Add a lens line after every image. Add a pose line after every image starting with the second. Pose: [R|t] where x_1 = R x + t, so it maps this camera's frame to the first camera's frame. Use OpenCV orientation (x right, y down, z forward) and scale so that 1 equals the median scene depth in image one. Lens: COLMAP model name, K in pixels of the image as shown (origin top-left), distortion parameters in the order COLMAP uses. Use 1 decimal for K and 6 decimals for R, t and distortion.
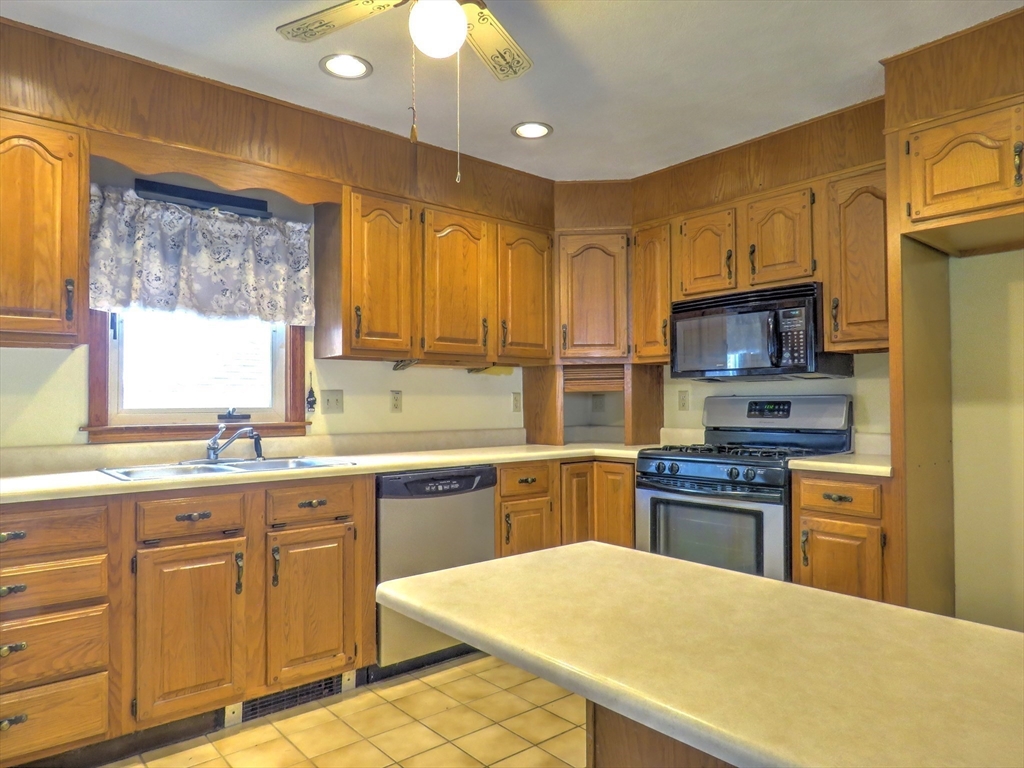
lens RADIAL K [[669.7, 0, 512.0], [0, 669.7, 384.0], [0, 0, 1]] dist [0.001177, -0.001327]
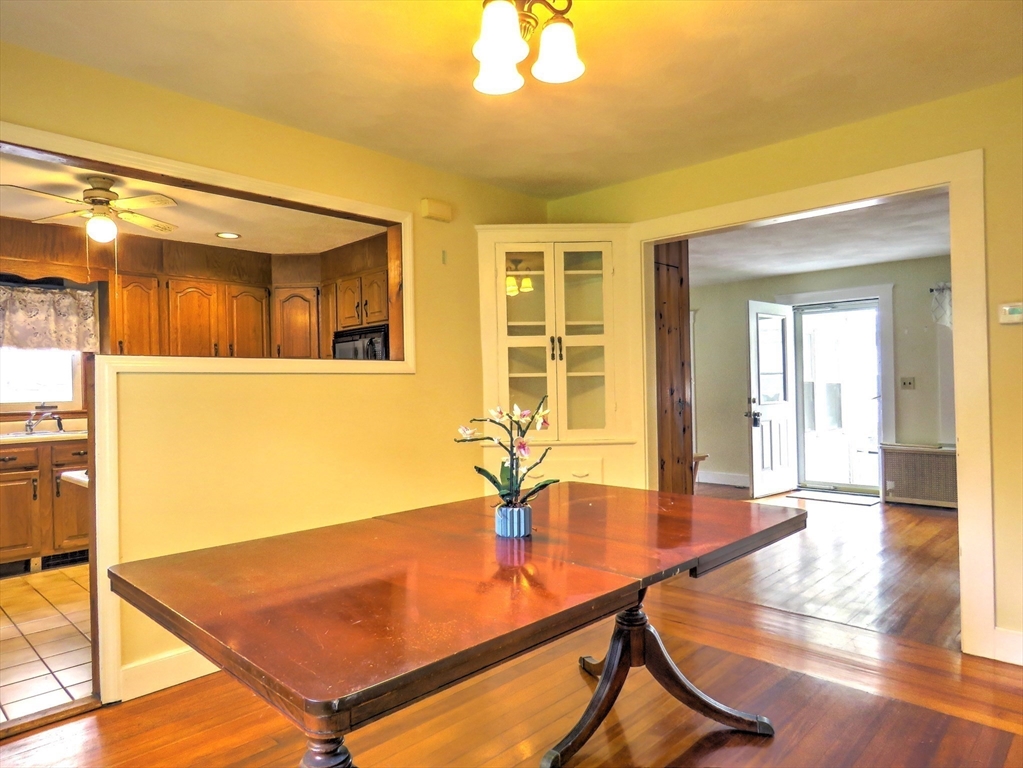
lens RADIAL K [[651.7, 0, 501.1], [0, 651.7, 382.9], [0, 0, 1]] dist [0.002274, 0.001796]
pose [[0.995538, -0.020618, 0.092086, 0.591100], [0.018901, 0.999632, 0.019481, -0.023547], [-0.092454, -0.017654, 0.995560, -0.762103]]
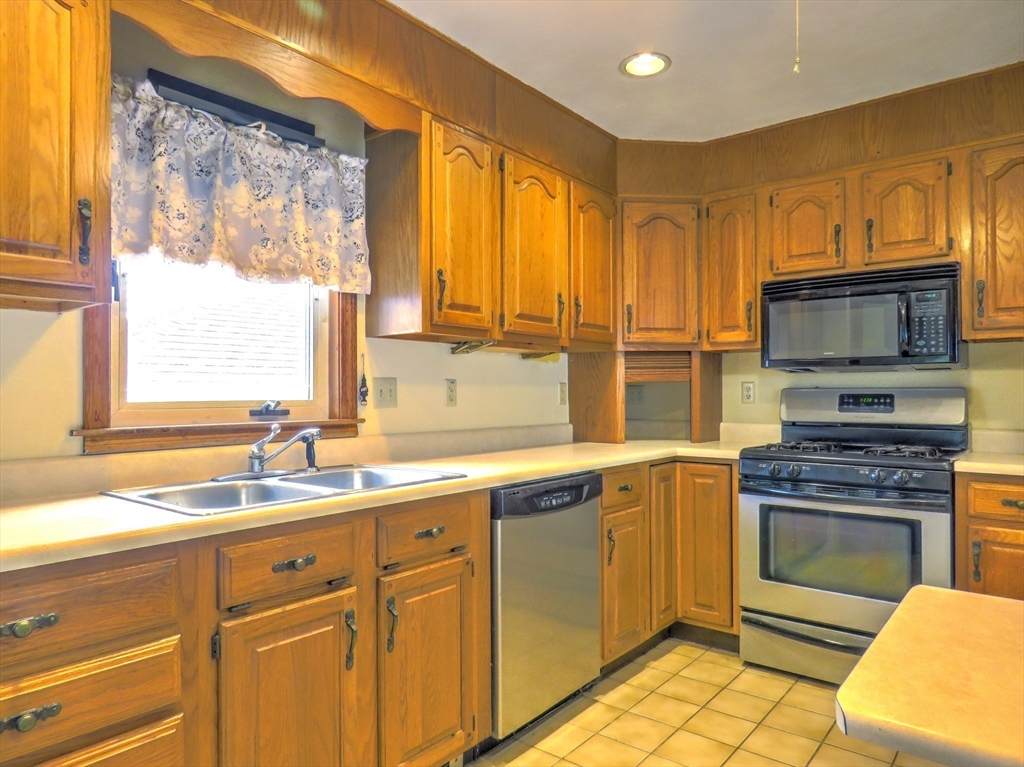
lens RADIAL K [[659.0, 0, 512.0], [0, 659.0, 383.5], [0, 0, 1]] dist [-0.001199, 0.003315]
pose [[0.982381, 0.006781, 0.186767, -0.295449], [-0.009385, 0.999871, 0.013063, 0.004855], [-0.186654, -0.014586, 0.982317, 0.239851]]
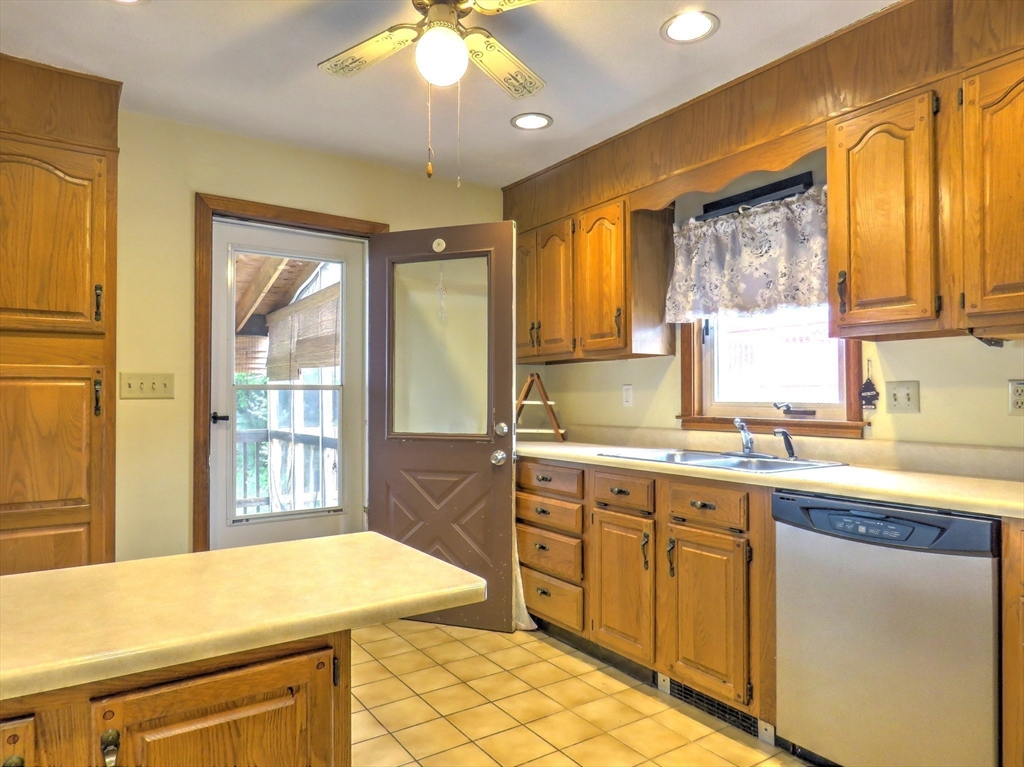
lens RADIAL K [[652.4, 0, 501.6], [0, 652.4, 382.4], [0, 0, 1]] dist [0.002274, 0.001796]
pose [[-0.109181, -0.016991, -0.993877, 0.555647], [0.026133, 0.999459, -0.019957, 0.014583], [0.993678, -0.028152, -0.108678, 0.705840]]
